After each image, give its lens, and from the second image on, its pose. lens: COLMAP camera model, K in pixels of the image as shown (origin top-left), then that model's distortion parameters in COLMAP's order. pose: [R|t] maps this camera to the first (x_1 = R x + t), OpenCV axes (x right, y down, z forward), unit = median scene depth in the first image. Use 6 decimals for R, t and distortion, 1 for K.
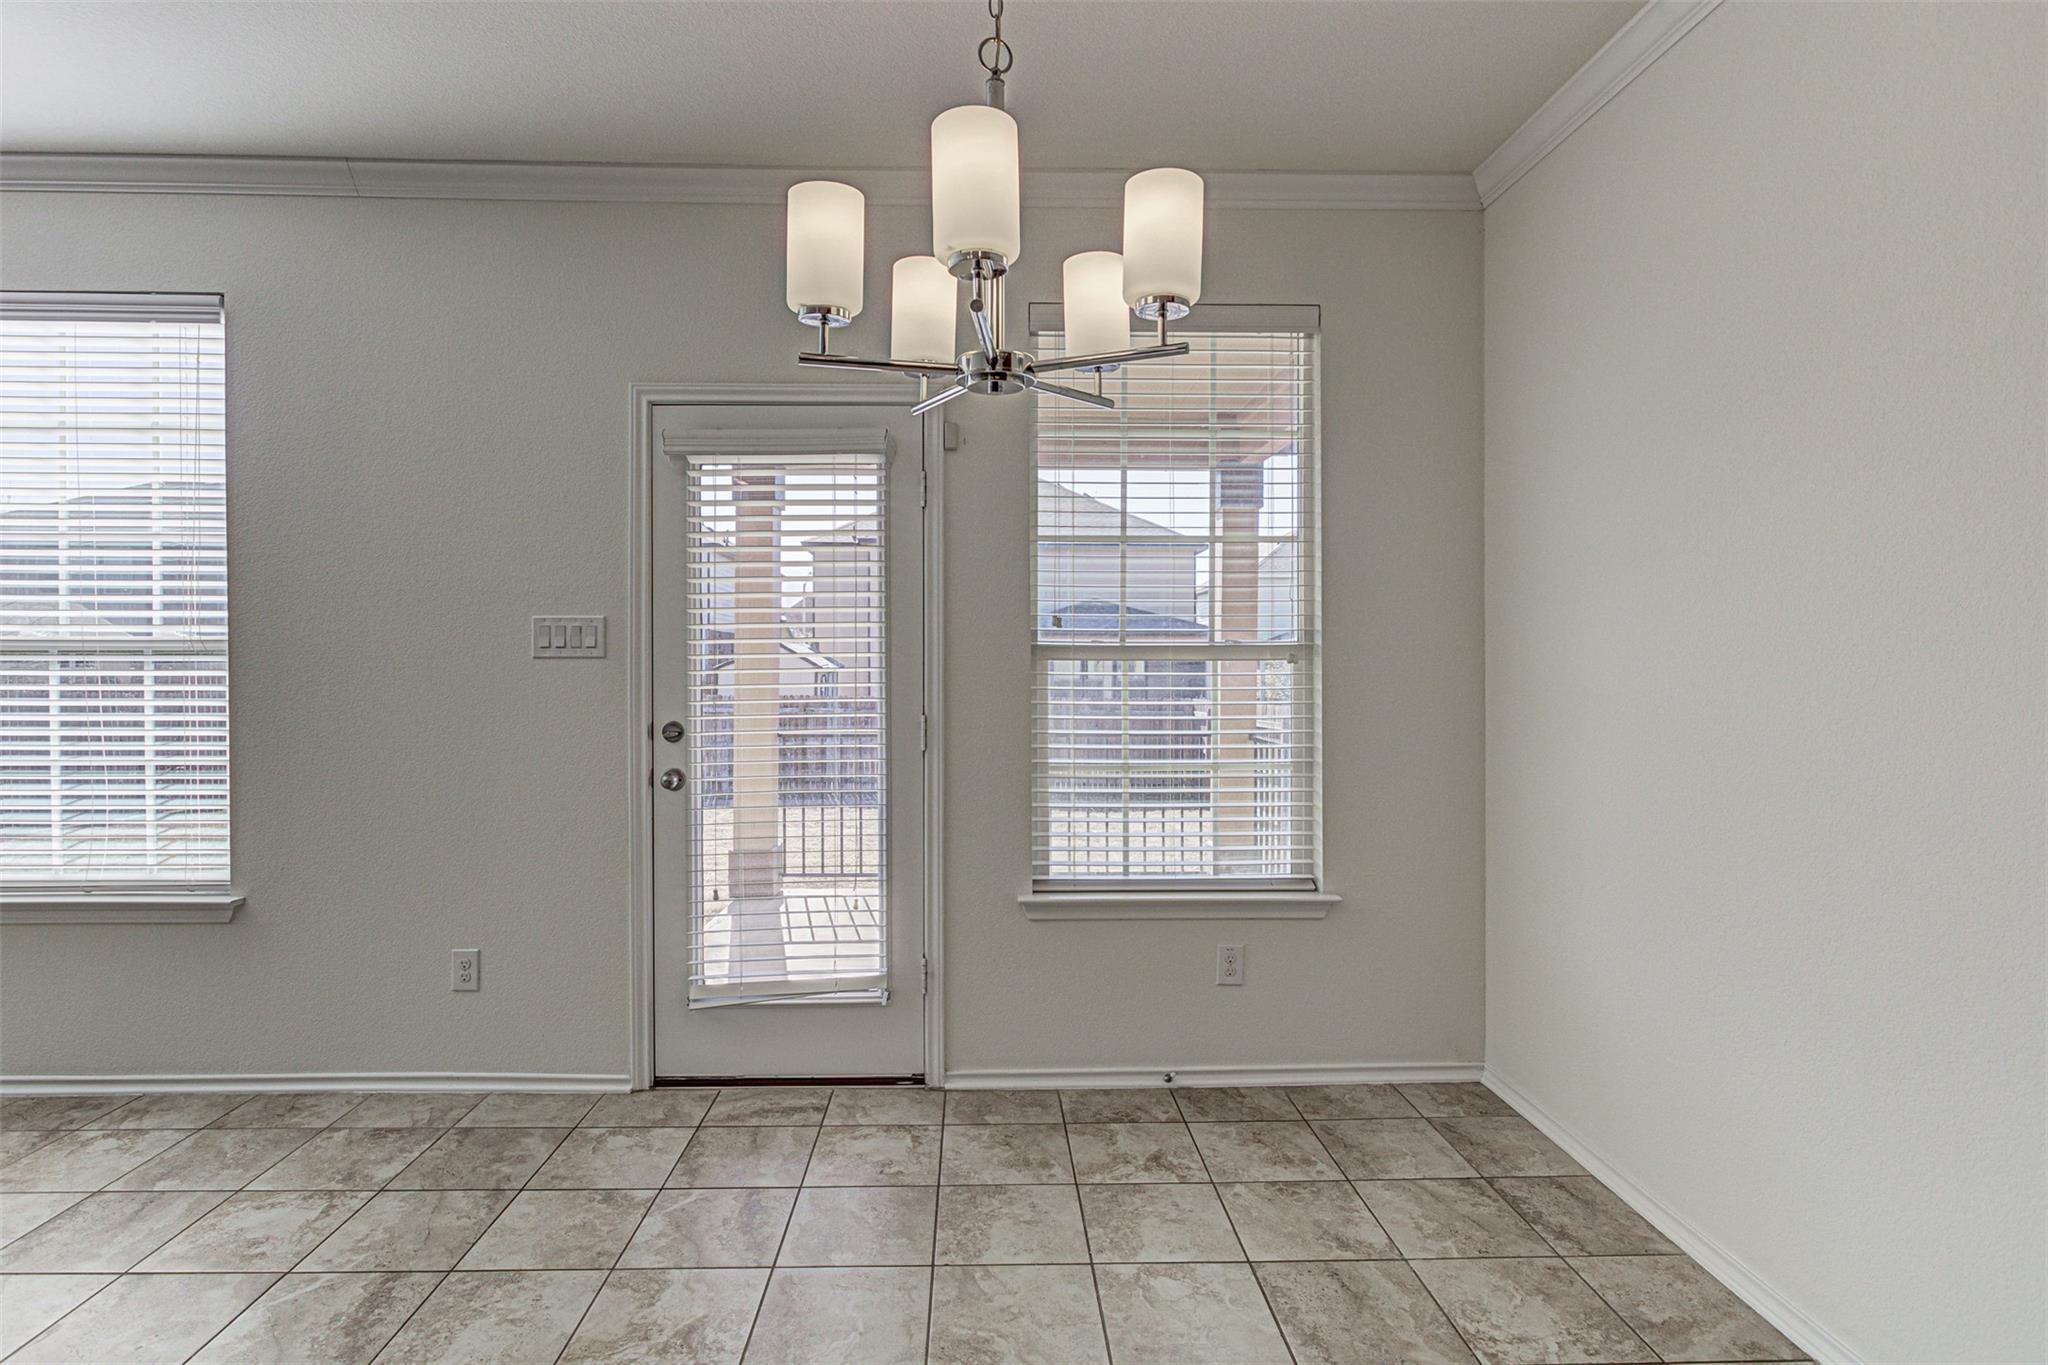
lens RADIAL K [[1028.9, 0, 1006.2], [0, 1028.9, 671.6], [0, 0, 1]] dist [-0.006215, 0.004282]
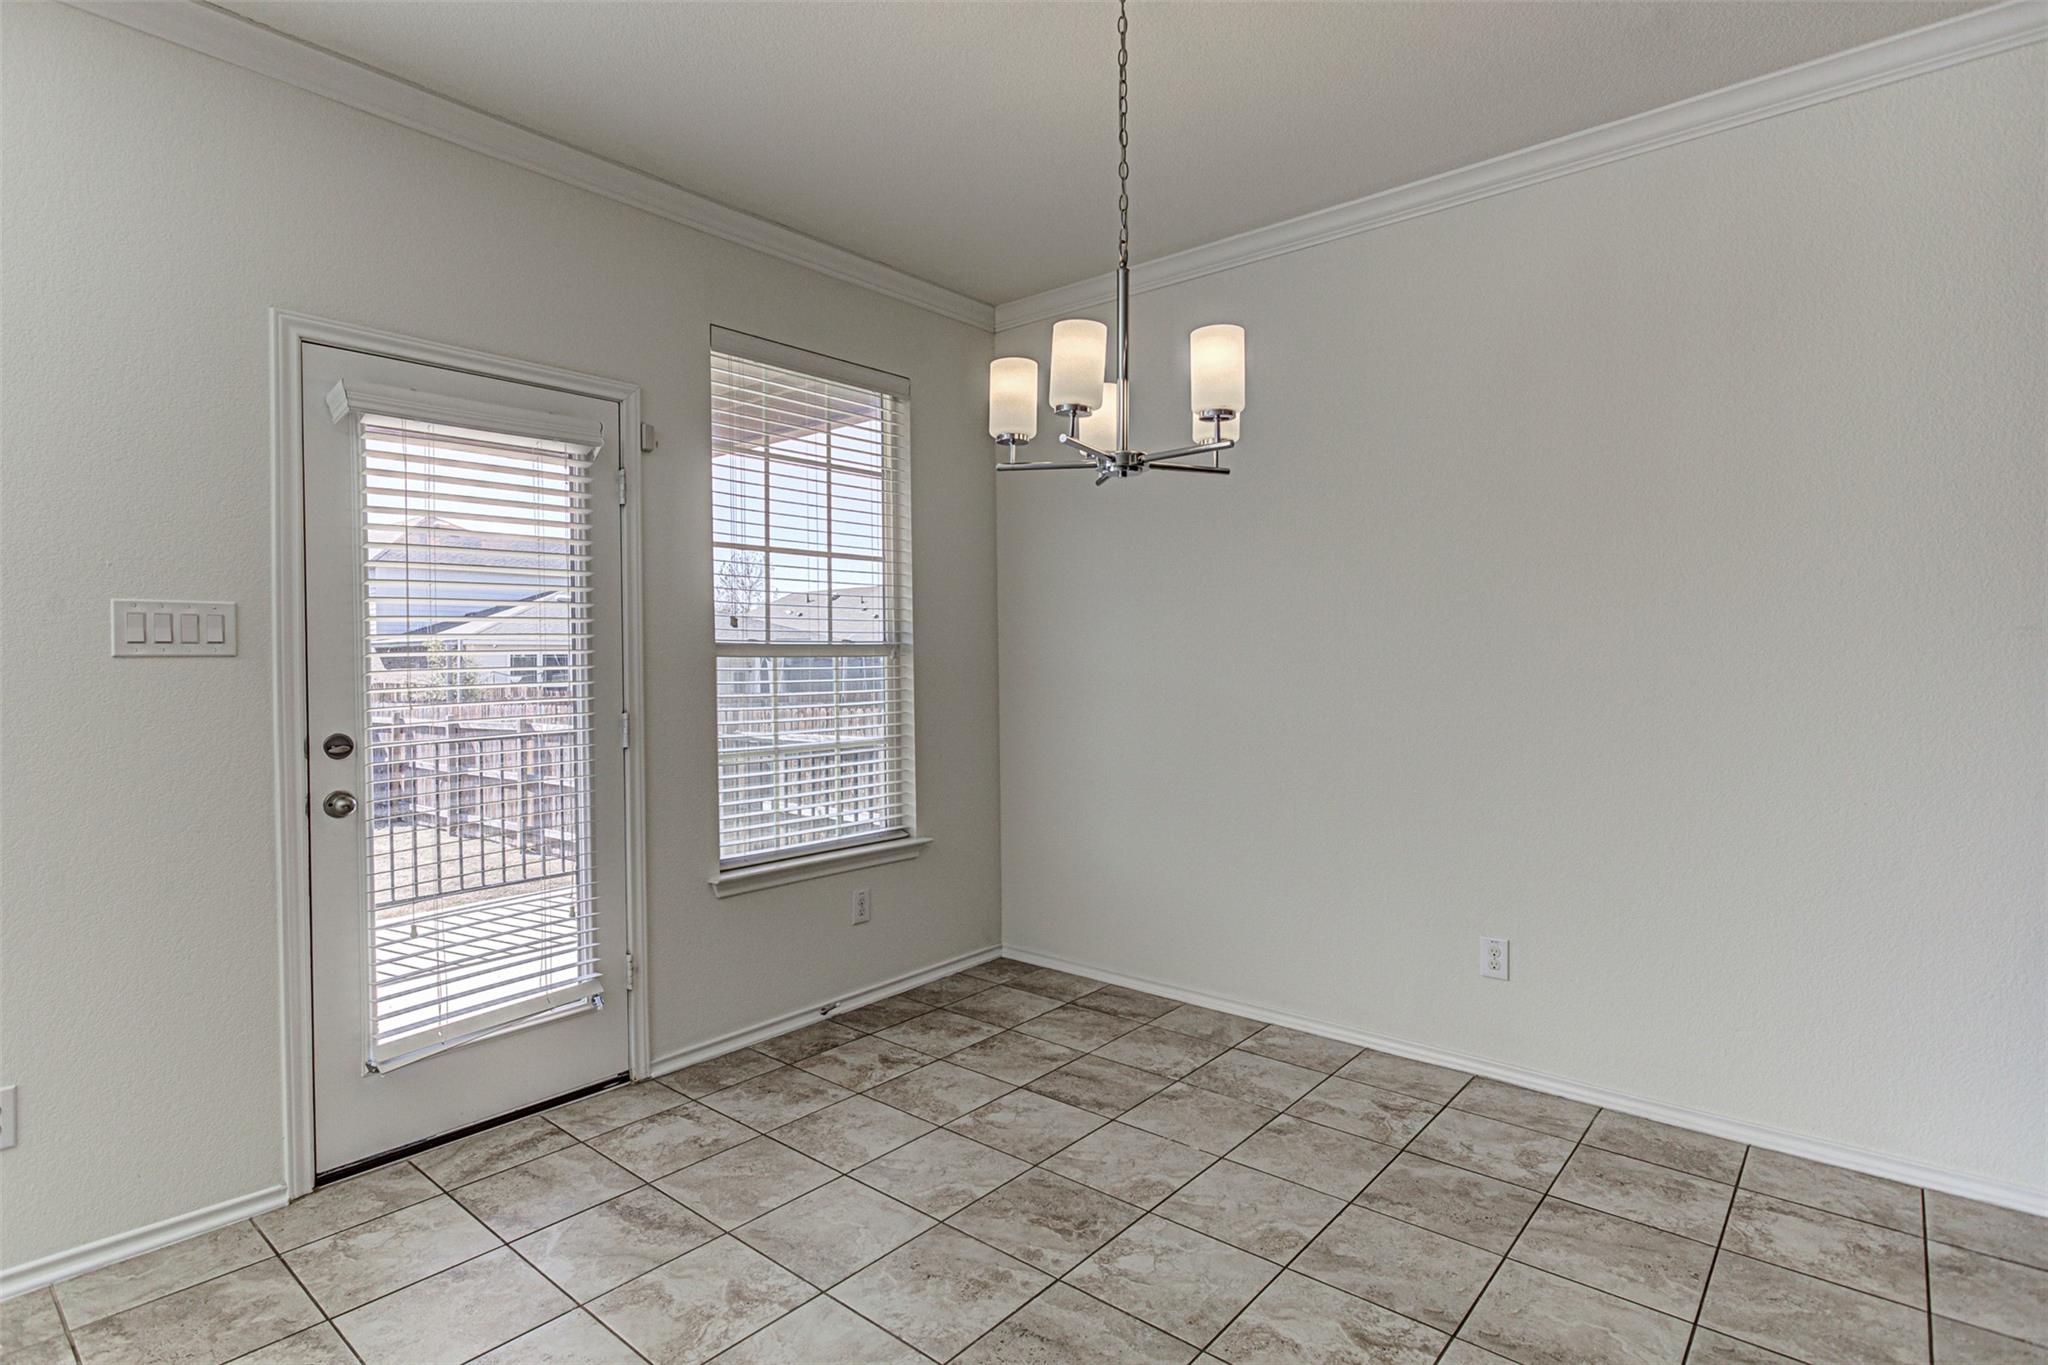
lens RADIAL K [[1028.9, 0, 1006.1], [0, 1028.9, 671.5], [0, 0, 1]] dist [-0.006215, 0.004282]
pose [[0.668702, -0.014126, 0.743396, -0.579962], [0.012451, 0.999892, 0.007800, -0.000790], [-0.743426, 0.004040, 0.668806, 0.056023]]
